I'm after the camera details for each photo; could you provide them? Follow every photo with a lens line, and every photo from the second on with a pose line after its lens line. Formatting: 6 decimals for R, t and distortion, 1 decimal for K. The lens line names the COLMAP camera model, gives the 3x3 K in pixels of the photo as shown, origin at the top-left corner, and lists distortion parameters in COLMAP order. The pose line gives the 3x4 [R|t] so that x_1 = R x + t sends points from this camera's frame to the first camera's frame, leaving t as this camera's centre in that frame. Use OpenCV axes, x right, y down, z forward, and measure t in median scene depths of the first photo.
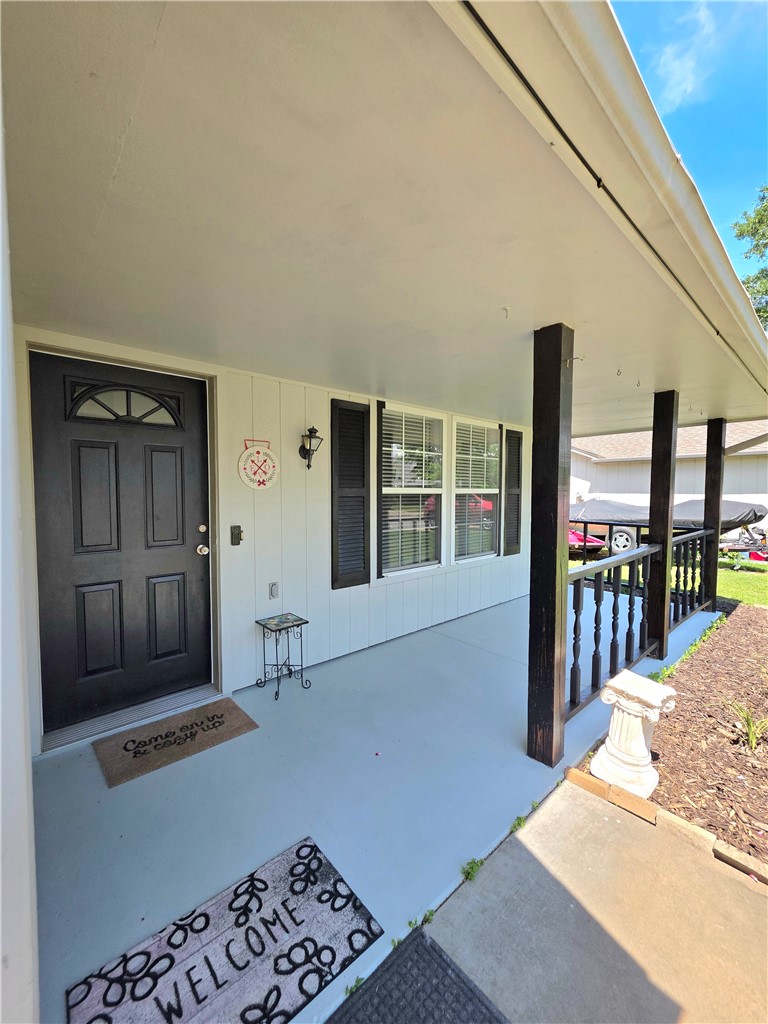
lens RADIAL K [[409.7, 0, 386.9], [0, 409.7, 513.9], [0, 0, 1]] dist [-0.000590, 0.000469]
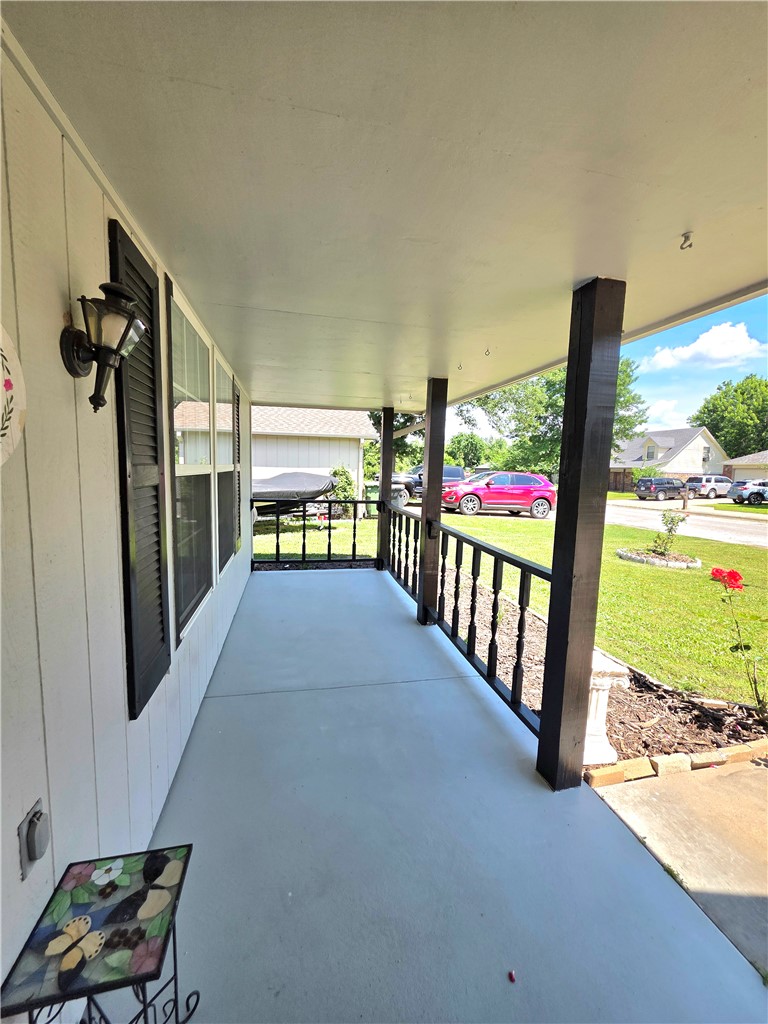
lens RADIAL K [[412.9, 0, 386.1], [0, 412.9, 511.8], [0, 0, 1]] dist [0.000122, -0.000138]
pose [[0.483578, -0.082668, 0.871389, -0.323570], [0.022105, 0.996366, 0.082258, -0.039068], [-0.875022, -0.020516, 0.483648, 0.560863]]
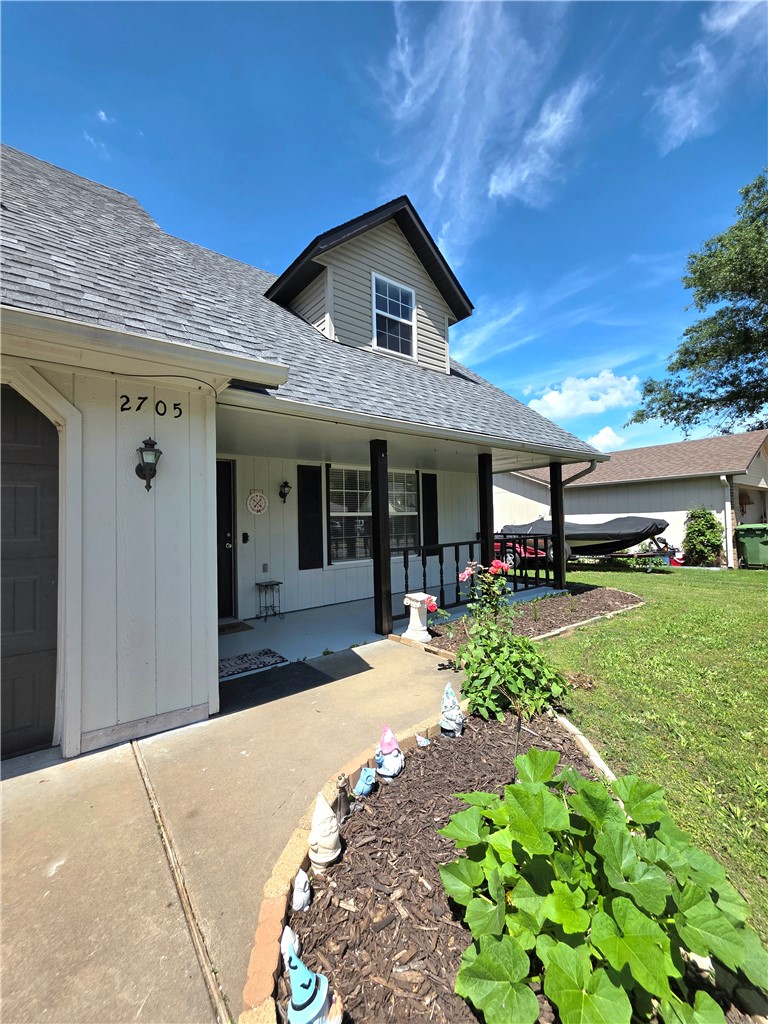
lens RADIAL K [[409.2, 0, 386.7], [0, 409.2, 508.3], [0, 0, 1]] dist [0.002029, 0.000353]
pose [[0.997987, -0.030602, -0.055540, 0.331082], [0.025580, 0.995705, -0.088976, 0.080448], [0.058024, 0.087376, 0.994484, -0.727098]]
